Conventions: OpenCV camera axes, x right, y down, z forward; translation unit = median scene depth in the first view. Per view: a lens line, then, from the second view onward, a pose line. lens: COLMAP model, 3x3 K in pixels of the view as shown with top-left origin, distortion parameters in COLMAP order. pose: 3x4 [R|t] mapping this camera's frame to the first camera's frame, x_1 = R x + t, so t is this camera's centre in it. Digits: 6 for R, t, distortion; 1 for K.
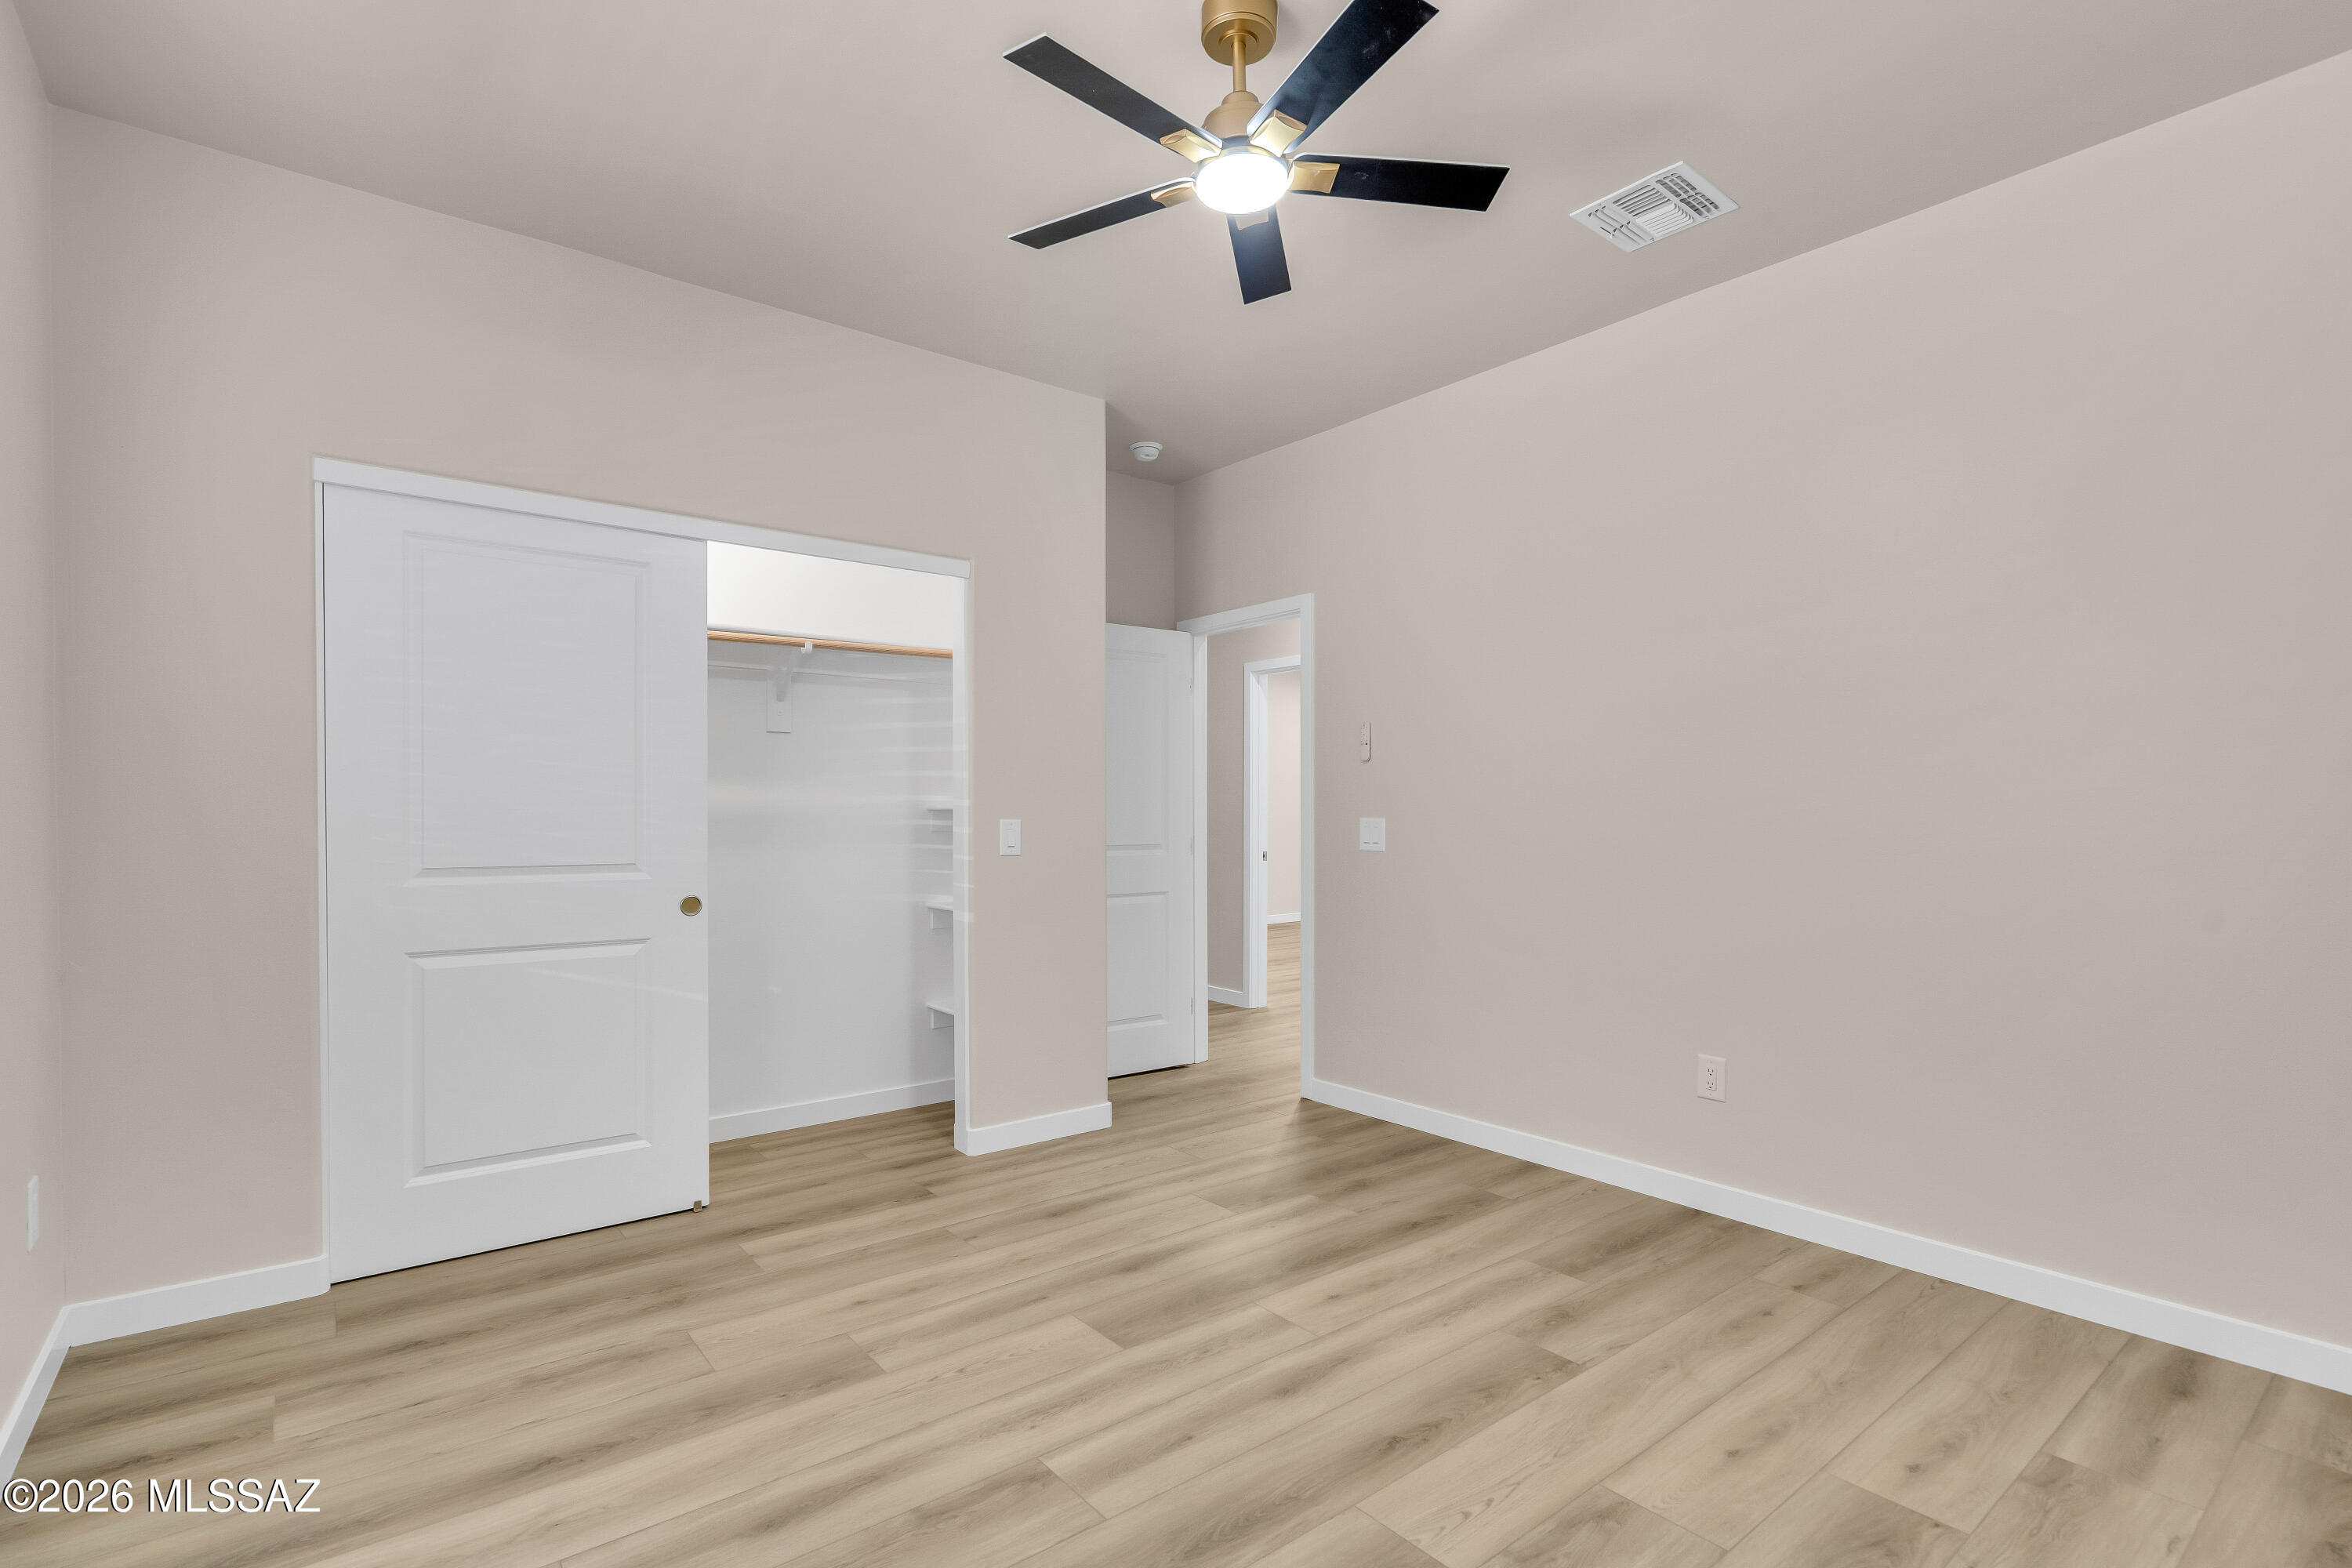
lens RADIAL K [[1076.4, 0, 1163.9], [0, 1076.4, 791.9], [0, 0, 1]] dist [-0.004612, 0.000361]
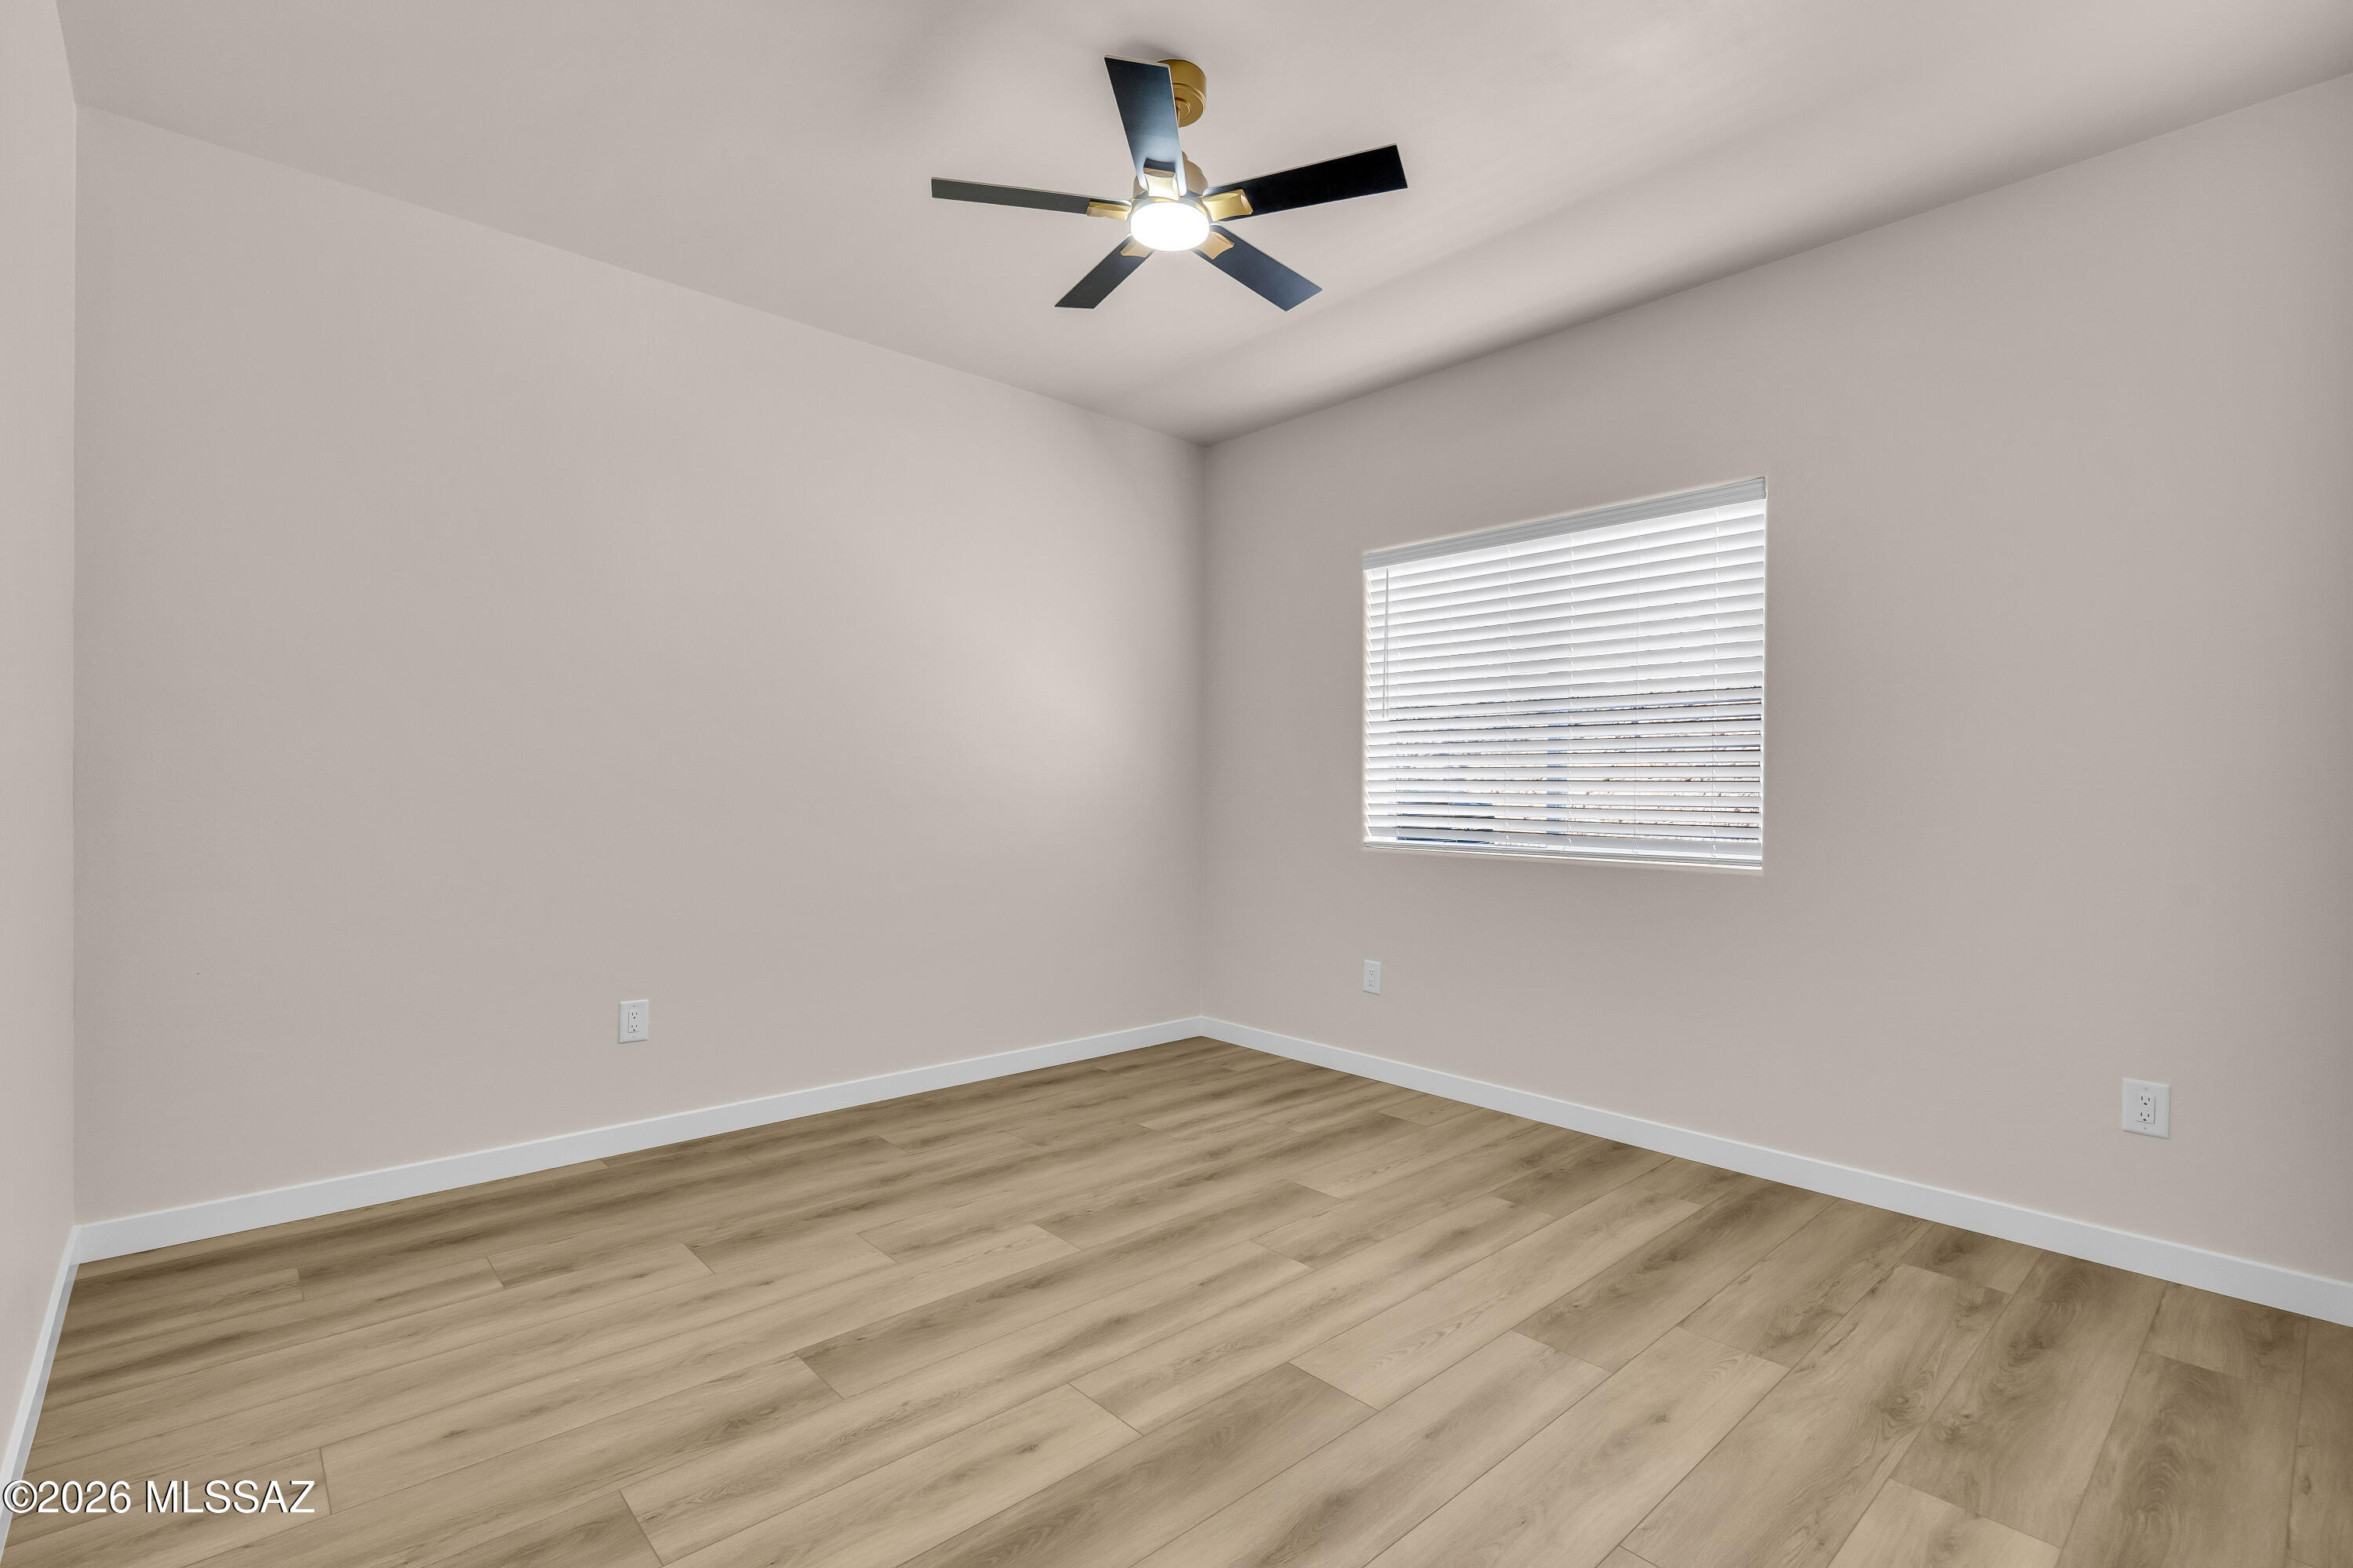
lens RADIAL K [[1076.8, 0, 1166.8], [0, 1076.8, 801.1], [0, 0, 1]] dist [-0.004612, 0.000361]
pose [[-0.997019, -0.007893, -0.076746, 0.138215], [-0.007524, 0.999959, -0.005091, 0.050464], [0.076783, -0.004498, -0.997038, 1.896515]]
